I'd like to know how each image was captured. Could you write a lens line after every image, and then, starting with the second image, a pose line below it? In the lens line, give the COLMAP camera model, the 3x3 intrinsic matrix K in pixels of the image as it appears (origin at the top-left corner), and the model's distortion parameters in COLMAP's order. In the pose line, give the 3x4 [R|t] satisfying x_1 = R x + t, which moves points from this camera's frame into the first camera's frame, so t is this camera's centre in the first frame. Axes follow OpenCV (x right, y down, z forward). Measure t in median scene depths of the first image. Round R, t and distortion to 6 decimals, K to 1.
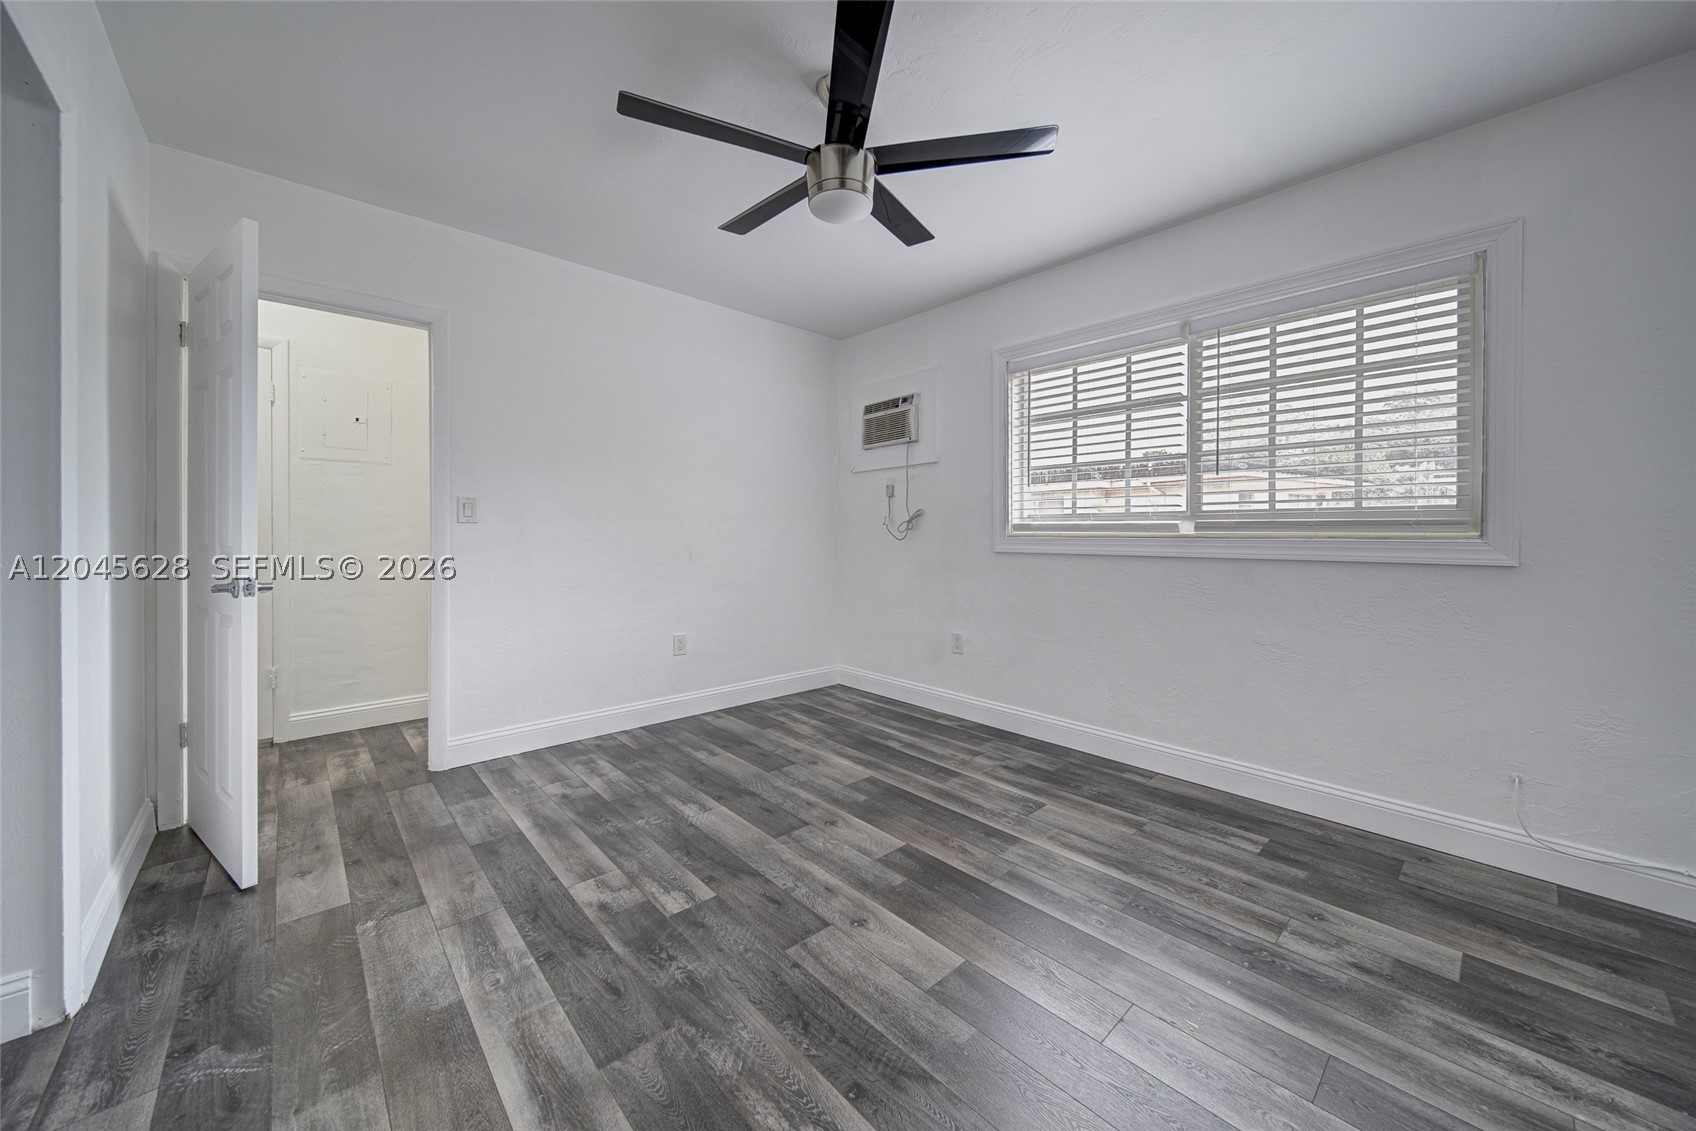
lens RADIAL K [[617.5, 0, 874.8], [0, 617.5, 534.3], [0, 0, 1]] dist [-0.000286, -0.000597]
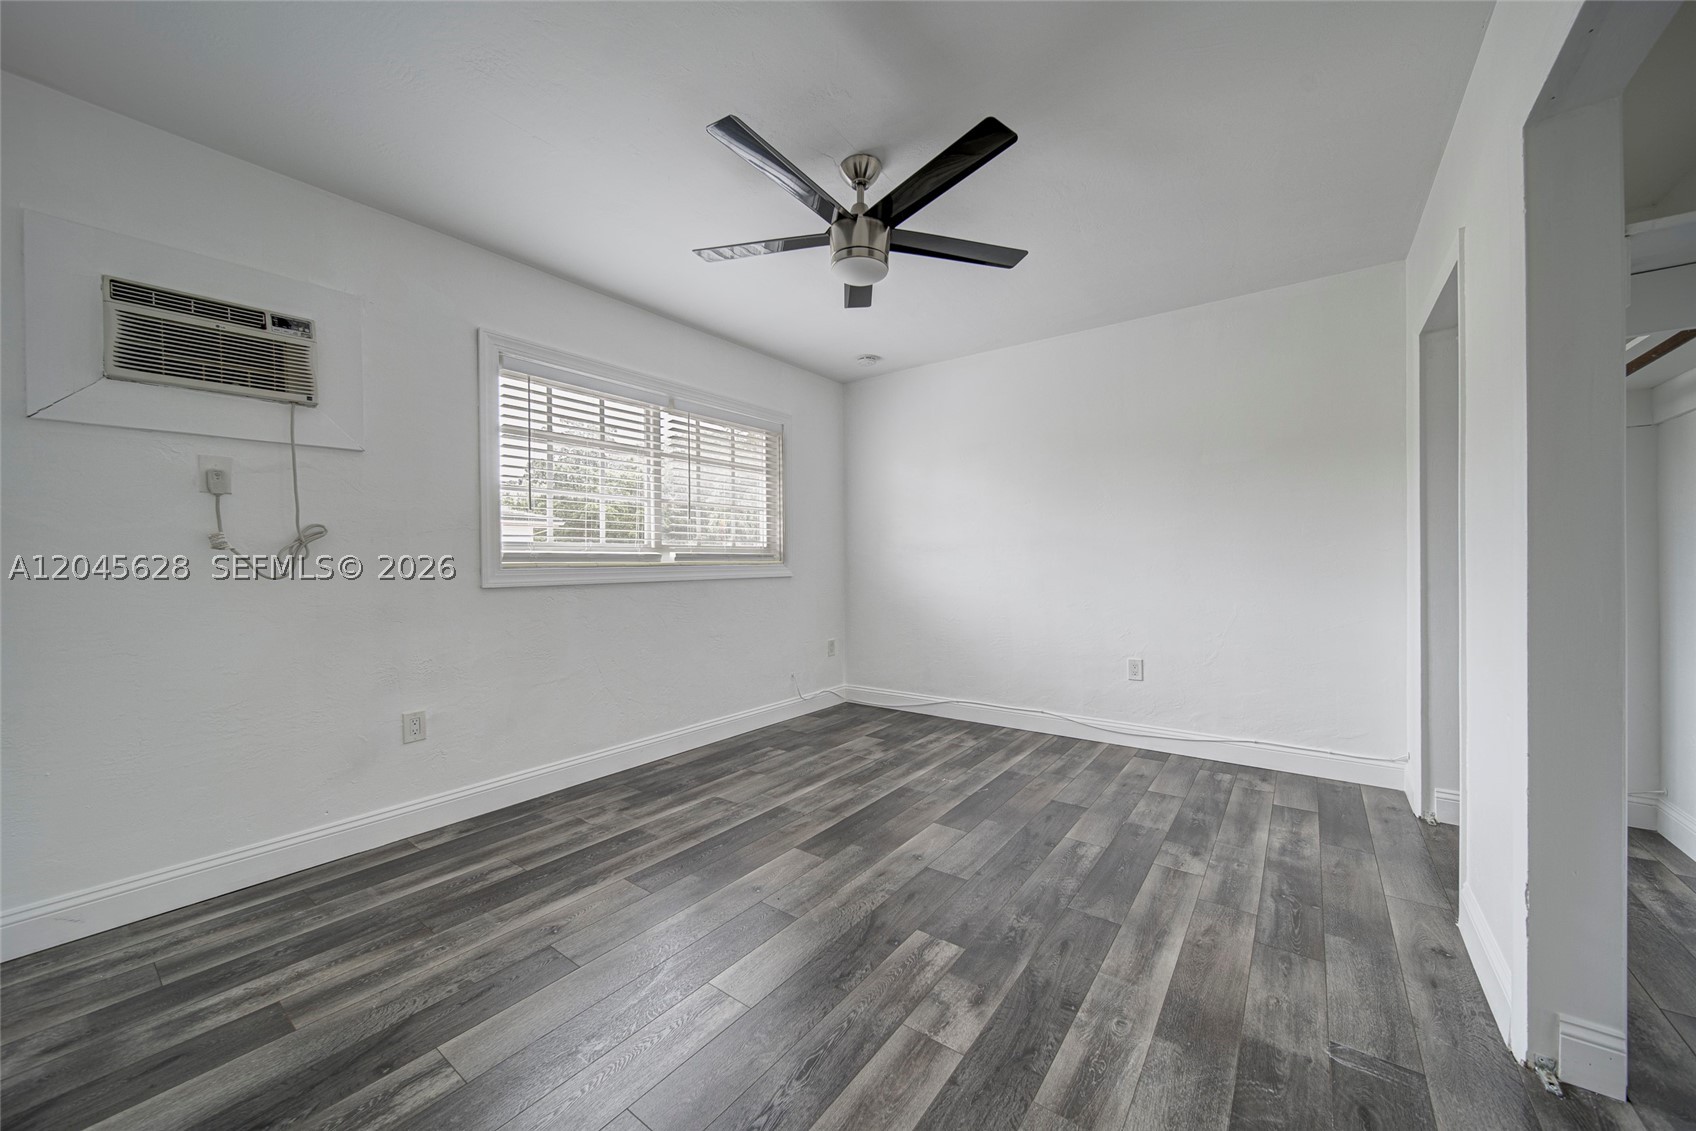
lens RADIAL K [[614.5, 0, 841.8], [0, 614.5, 561.8], [0, 0, 1]] dist [-0.001882, -0.000119]
pose [[-0.161200, -0.002823, 0.986918, -1.025355], [0.009370, 0.999946, 0.004391, -0.005951], [-0.986877, 0.009955, -0.161164, 1.085100]]
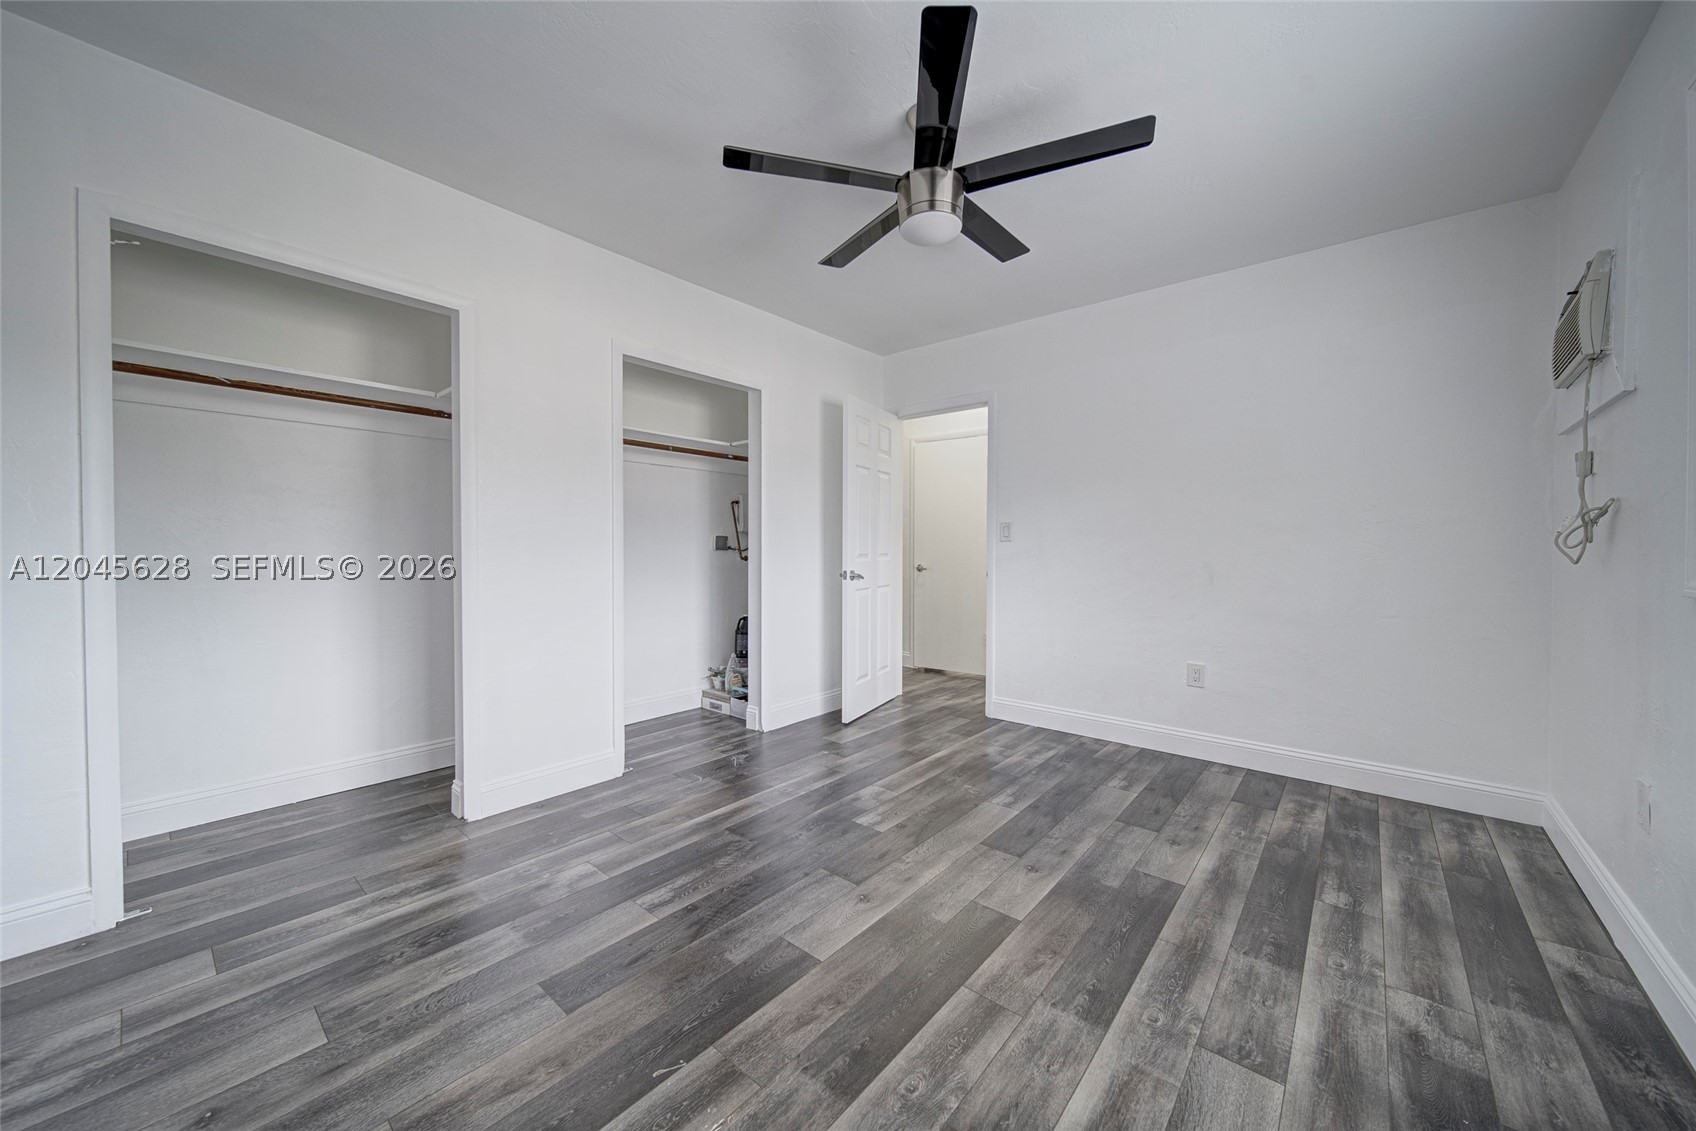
lens RADIAL K [[614.5, 0, 841.8], [0, 614.5, 561.8], [0, 0, 1]] dist [-0.001882, -0.000119]
pose [[0.099078, 0.021125, -0.994855, 0.839988], [-0.005709, 0.999770, 0.020661, 0.001073], [0.995063, 0.003633, 0.099176, 0.674469]]
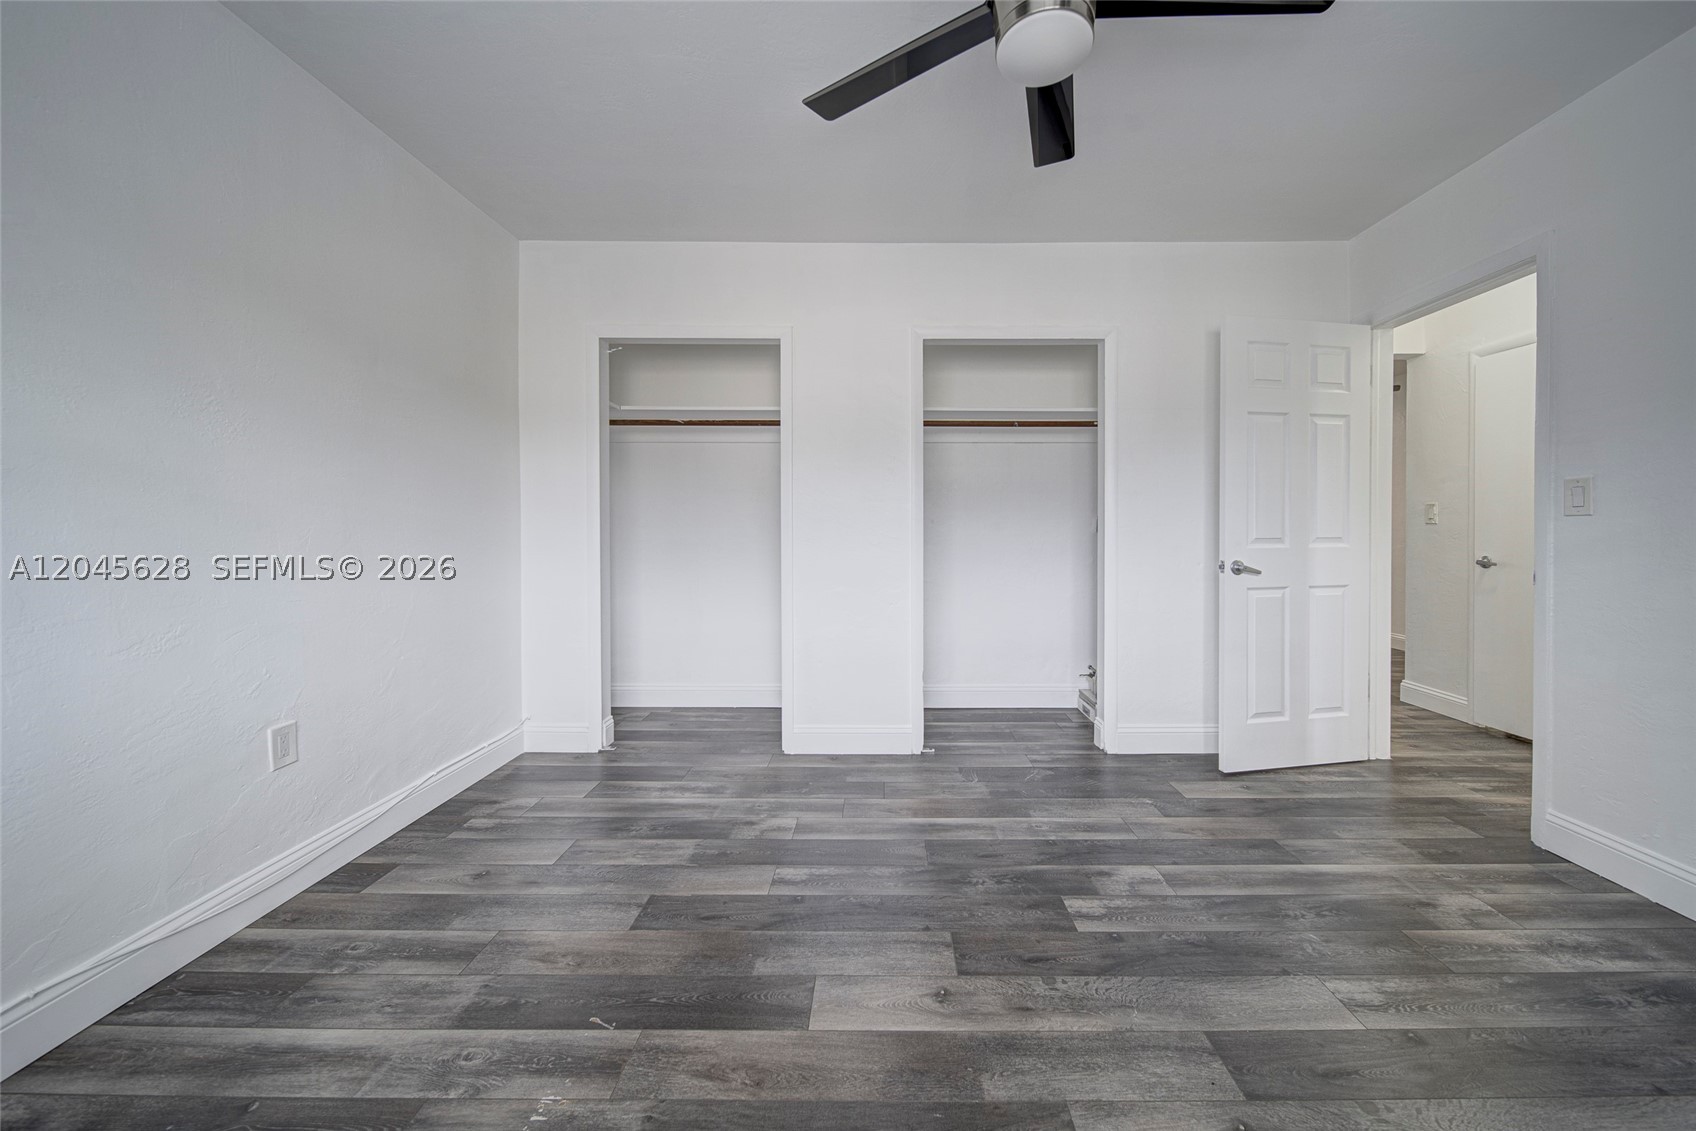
lens RADIAL K [[606.8, 0, 879.5], [0, 606.8, 527.3], [0, 0, 1]] dist [-0.000404, -0.000193]
pose [[-0.691763, -0.003525, -0.722116, 0.497736], [-0.004681, 0.999989, -0.000398, -0.000968], [0.722109, 0.003105, -0.691772, 1.195281]]
